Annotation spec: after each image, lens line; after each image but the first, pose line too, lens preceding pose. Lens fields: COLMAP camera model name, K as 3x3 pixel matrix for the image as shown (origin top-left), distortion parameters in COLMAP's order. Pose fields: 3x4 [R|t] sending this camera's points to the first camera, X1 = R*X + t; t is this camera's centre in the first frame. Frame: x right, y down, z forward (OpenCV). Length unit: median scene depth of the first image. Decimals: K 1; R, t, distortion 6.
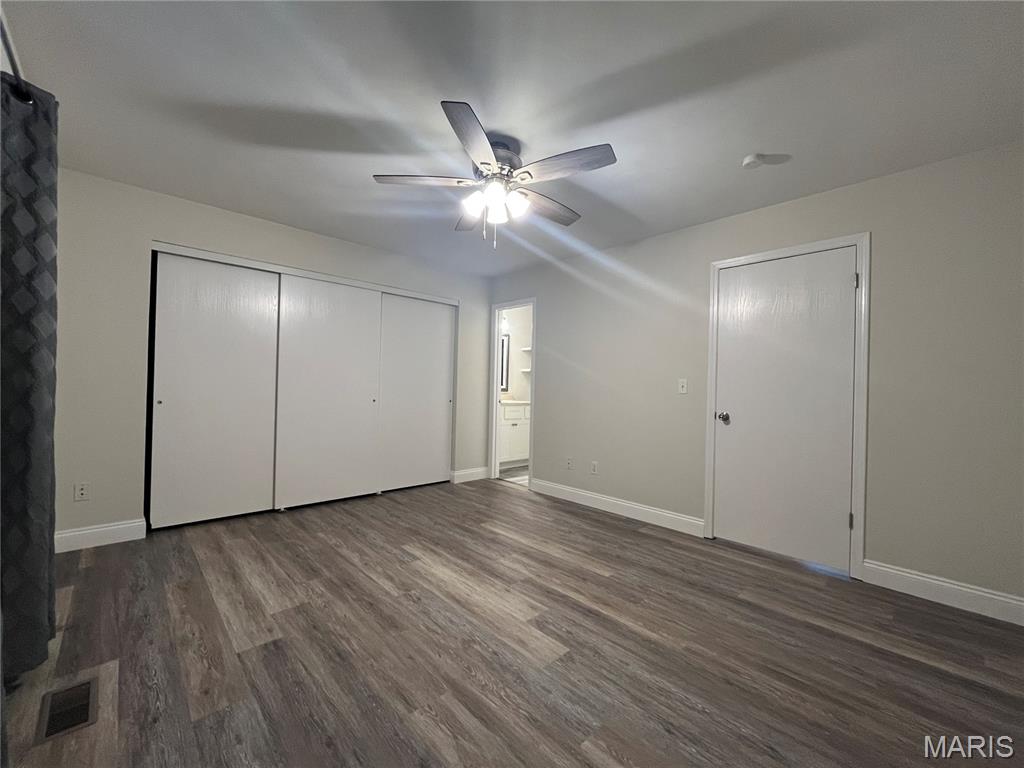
lens RADIAL K [[413.4, 0, 509.9], [0, 413.4, 383.9], [0, 0, 1]] dist [-0.002958, -0.000268]
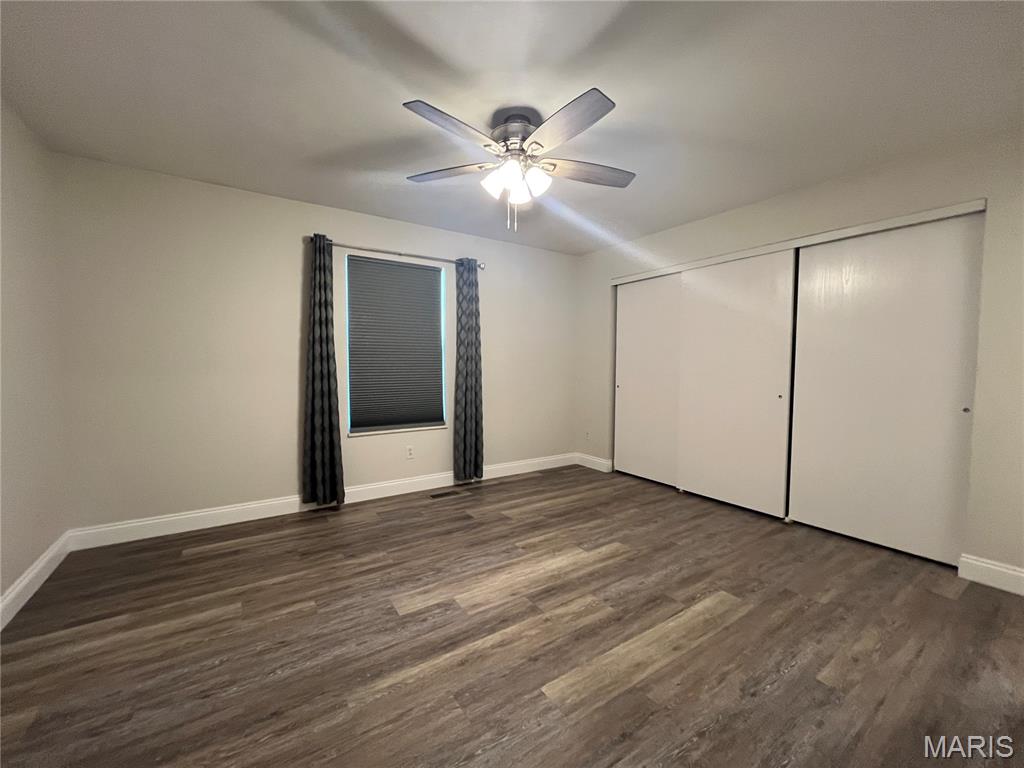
lens RADIAL K [[413.4, 0, 509.9], [0, 413.4, 383.9], [0, 0, 1]] dist [-0.002958, -0.000268]
pose [[-0.168944, 0.023076, -0.985355, 0.917792], [-0.004833, 0.999694, 0.024241, 0.001450], [0.985614, 0.008857, -0.168781, 1.158748]]
